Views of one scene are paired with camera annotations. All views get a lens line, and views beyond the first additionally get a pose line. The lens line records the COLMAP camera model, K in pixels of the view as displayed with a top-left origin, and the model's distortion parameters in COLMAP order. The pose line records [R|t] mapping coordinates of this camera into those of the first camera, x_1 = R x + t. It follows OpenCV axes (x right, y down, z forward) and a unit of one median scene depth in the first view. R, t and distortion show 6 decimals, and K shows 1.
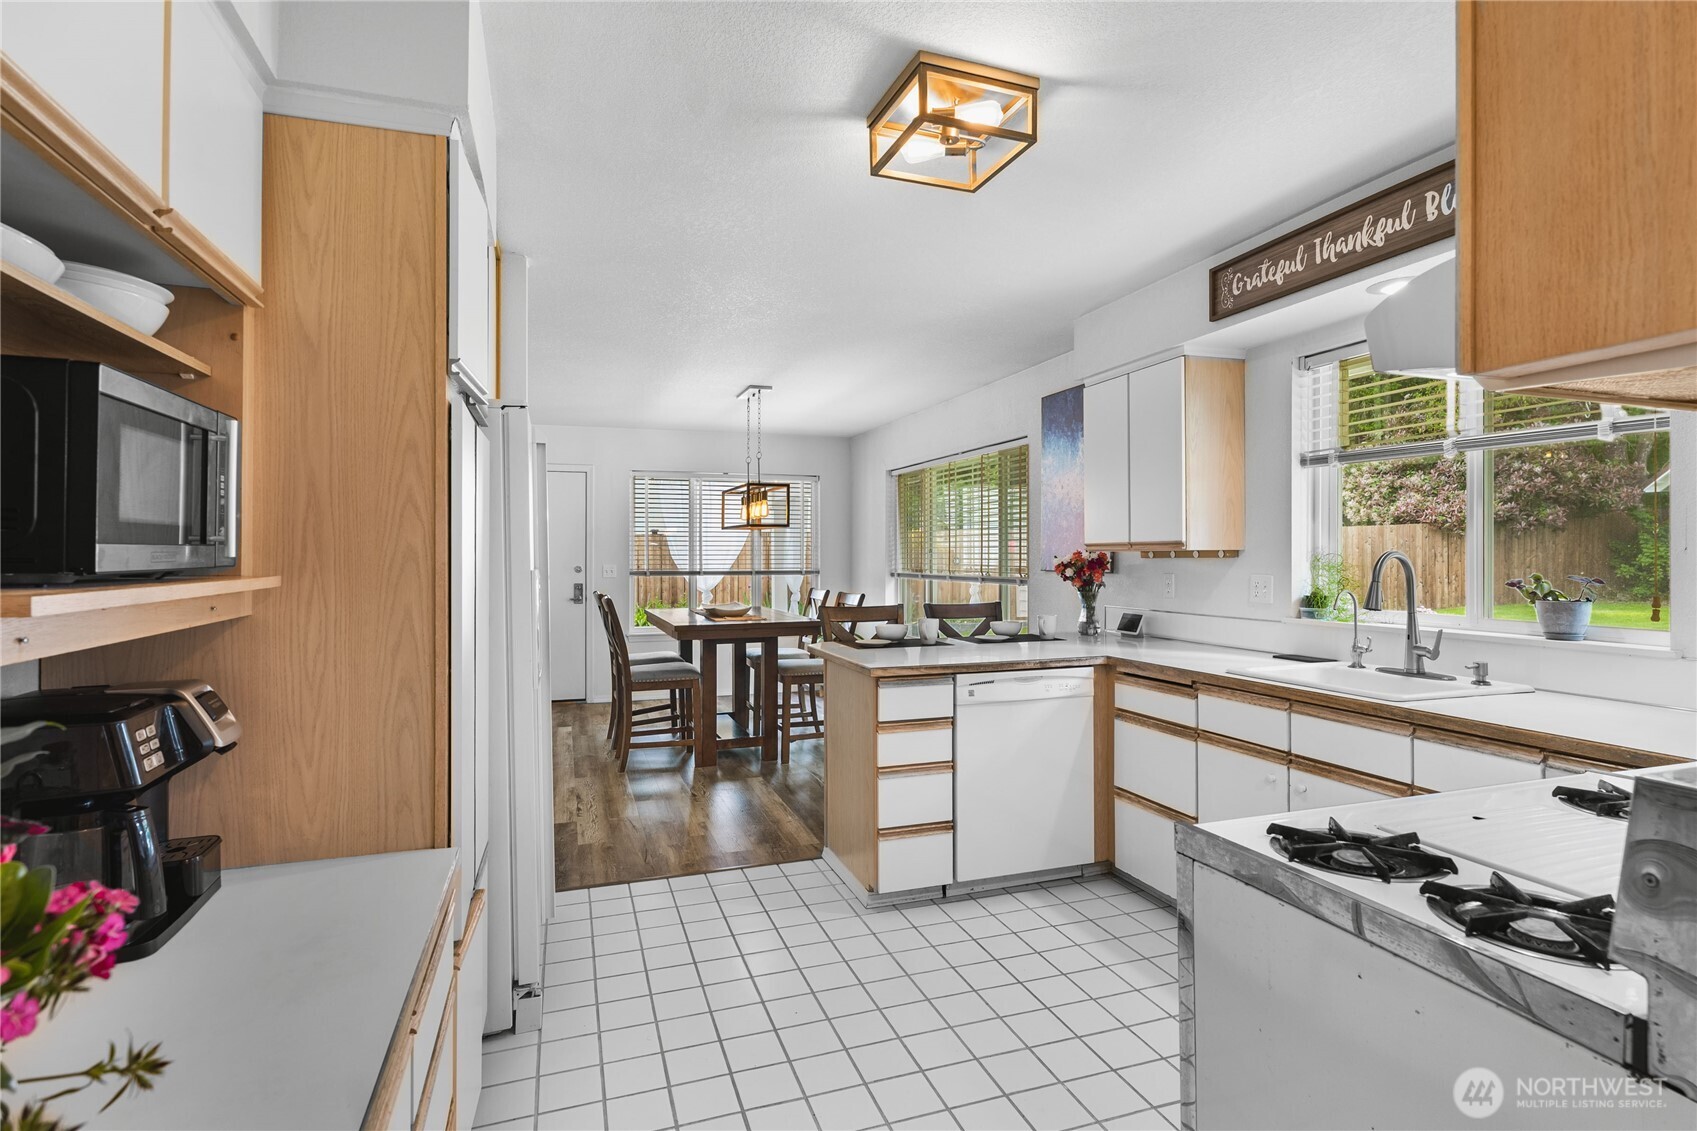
lens RADIAL K [[824.3, 0, 856.4], [0, 824.3, 552.4], [0, 0, 1]] dist [-0.003667, 0.000292]
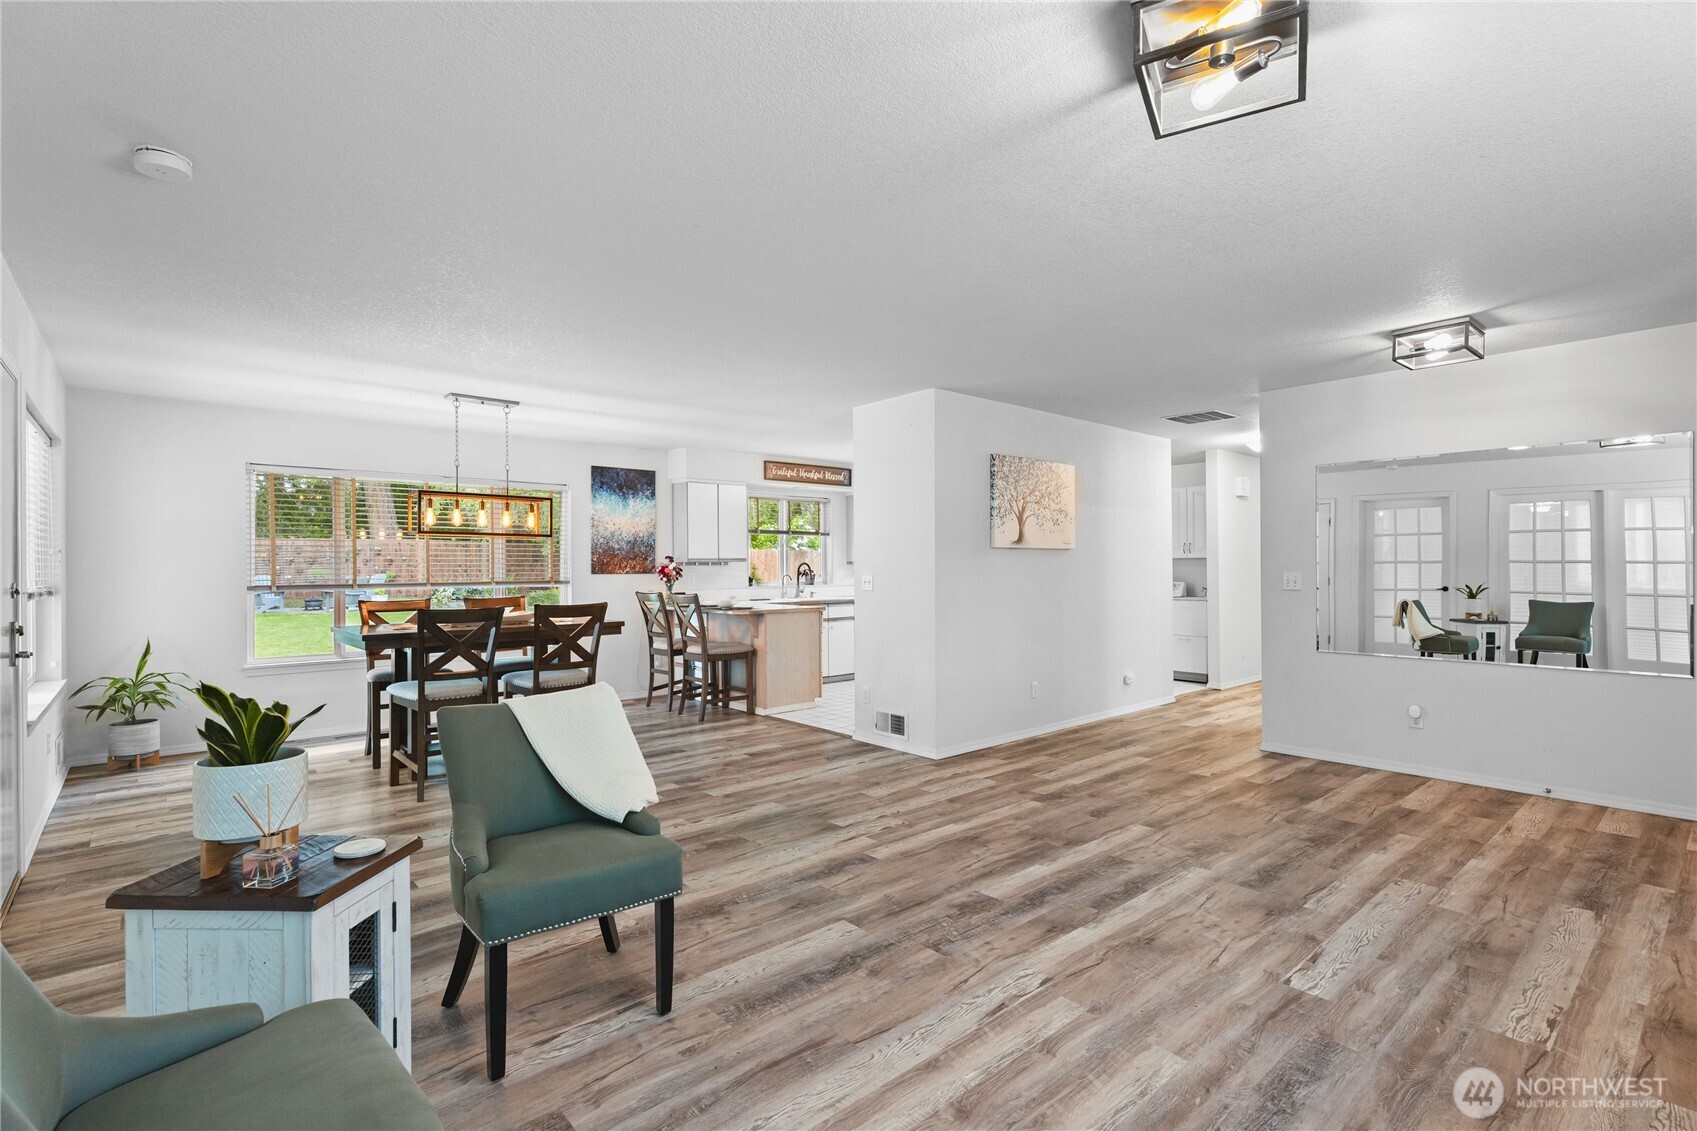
lens RADIAL K [[798.7, 0, 831.8], [0, 798.7, 573.5], [0, 0, 1]] dist [-0.000790, 0.003696]
pose [[-0.357876, -0.002807, 0.933765, -2.253246], [0.003073, 0.999987, 0.004184, 0.026628], [-0.933764, 0.004367, -0.357862, 1.833361]]
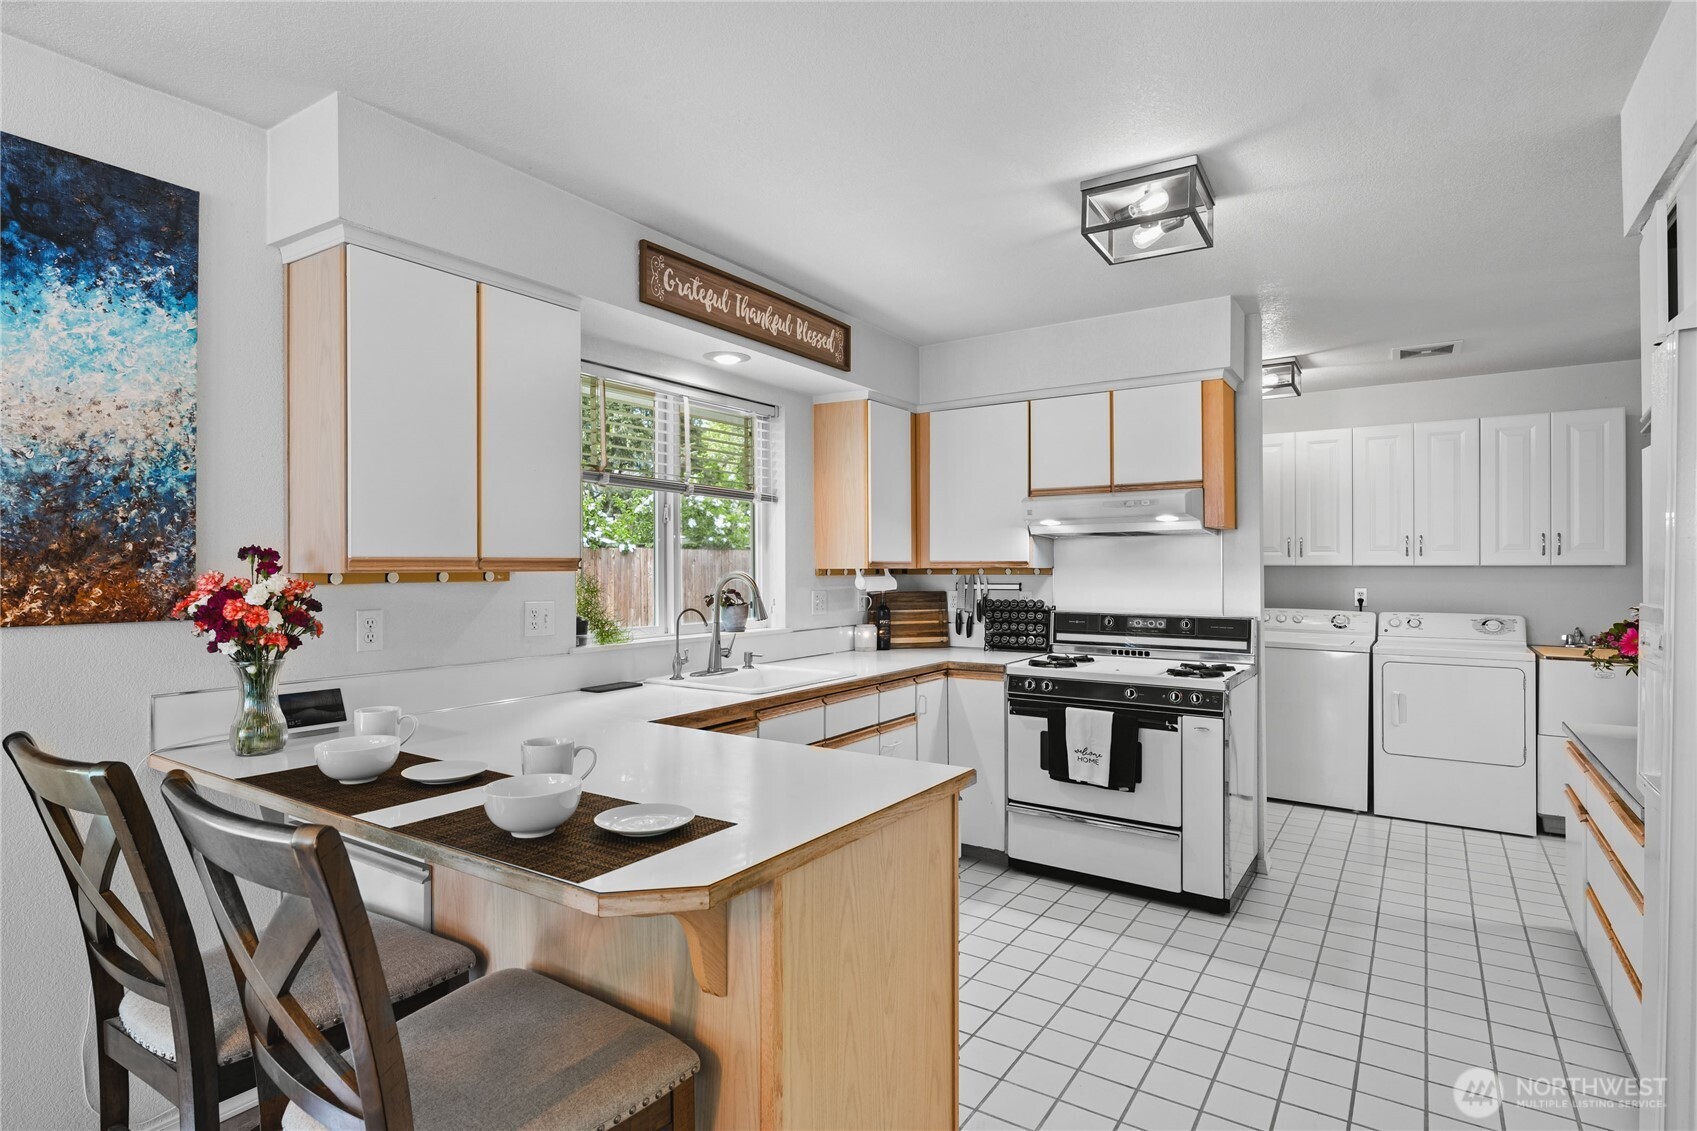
lens RADIAL K [[878.1, 0, 845.1], [0, 878.1, 562.1], [0, 0, 1]] dist [0.001676, -0.000879]
pose [[-0.601002, 0.007240, 0.799215, -0.432278], [-0.001635, 0.999946, -0.010288, -0.003364], [-0.799246, -0.007490, -0.600957, 1.437130]]
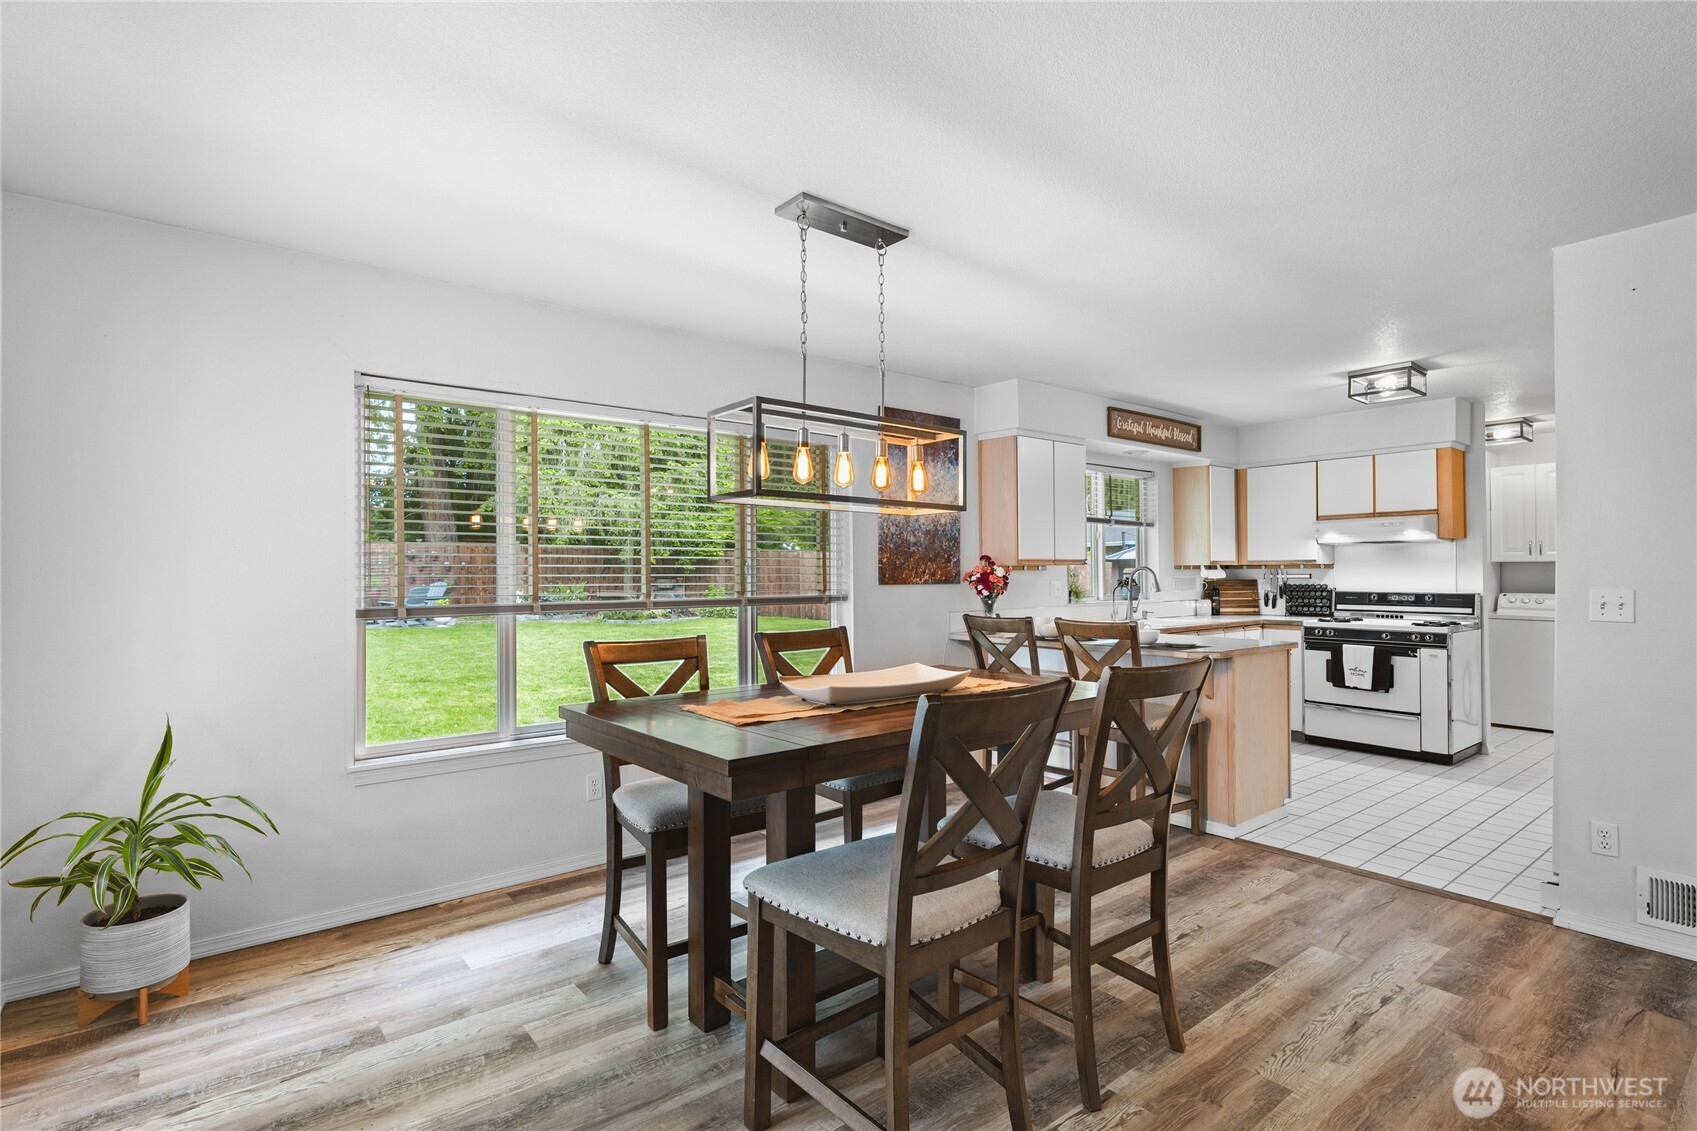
lens RADIAL K [[824.3, 0, 828.9], [0, 824.3, 568.3], [0, 0, 1]] dist [-0.003667, 0.000292]
pose [[-0.323549, 0.008886, 0.946170, -1.090249], [0.001558, 0.999960, -0.008859, 0.019064], [-0.946210, -0.001392, -0.323550, 2.238844]]
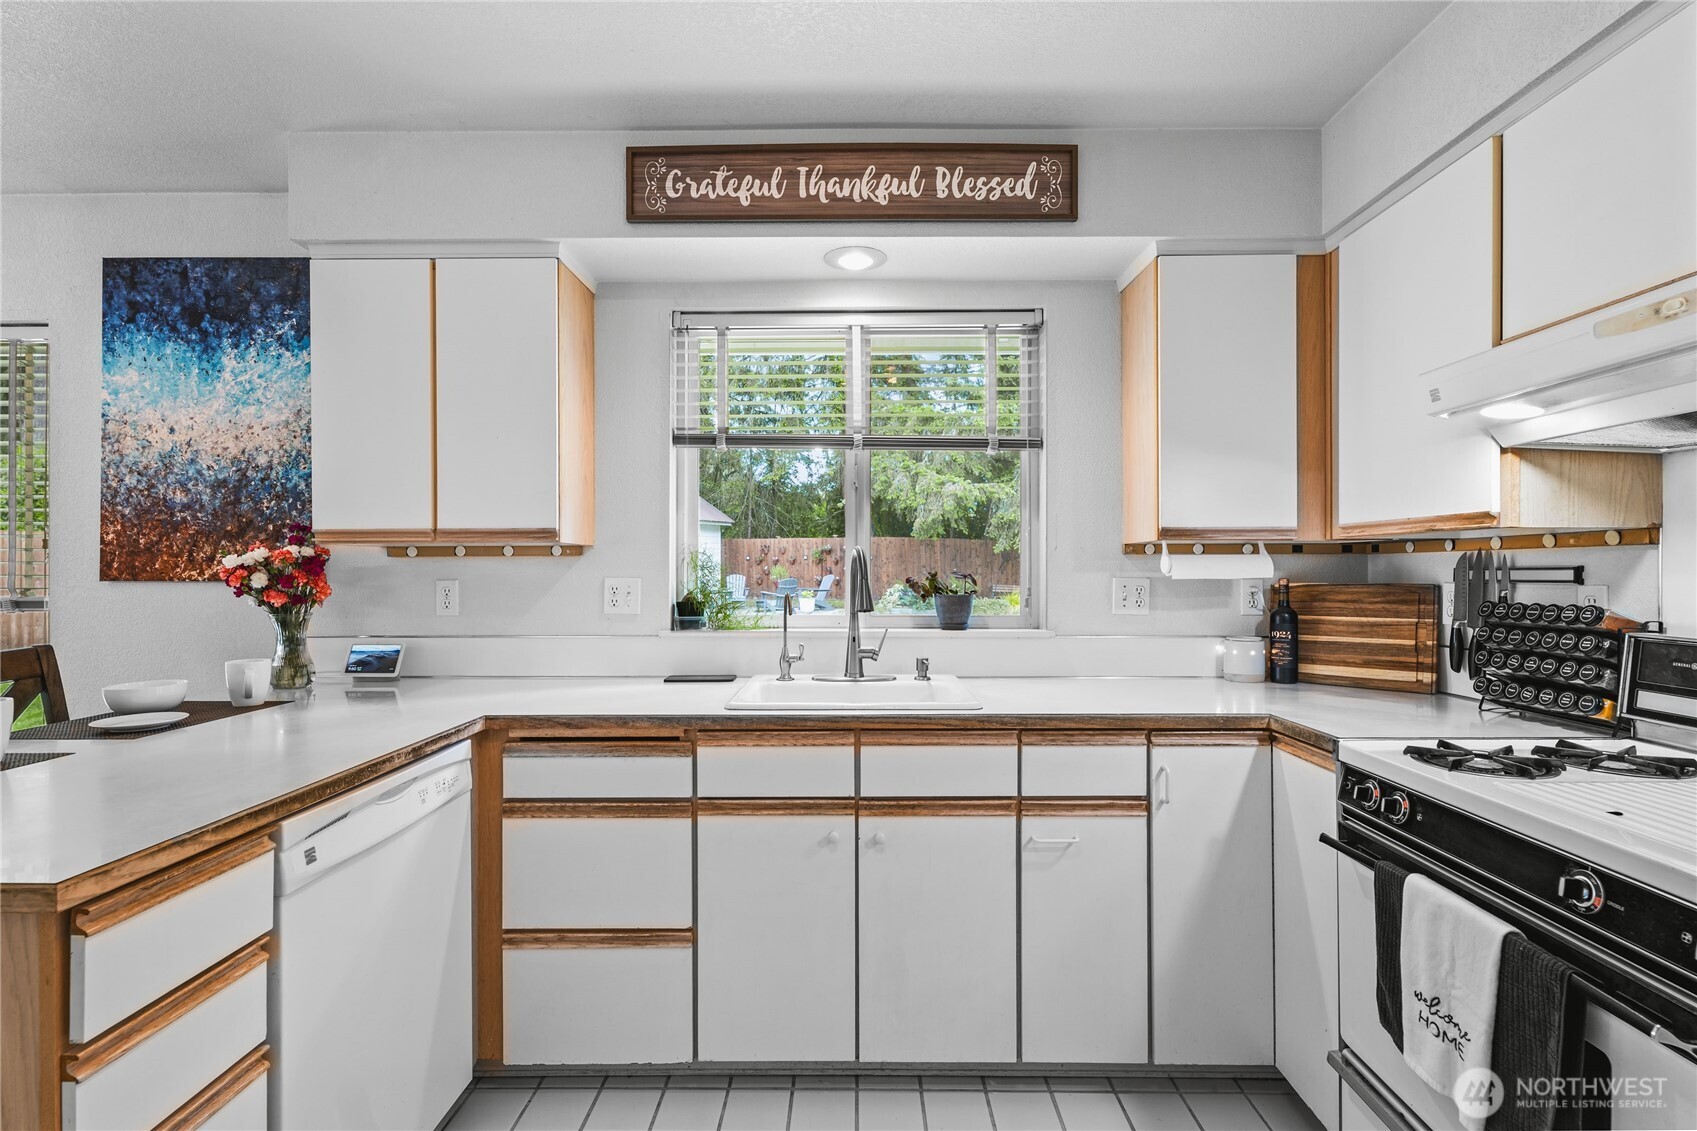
lens RADIAL K [[798.7, 0, 850.7], [0, 798.7, 571.7], [0, 0, 1]] dist [-0.000790, 0.003696]
pose [[0.344133, -0.000186, 0.938921, -0.158611], [-0.004508, 0.999988, 0.001850, 0.021301], [-0.938910, -0.004870, 0.344128, 0.607226]]
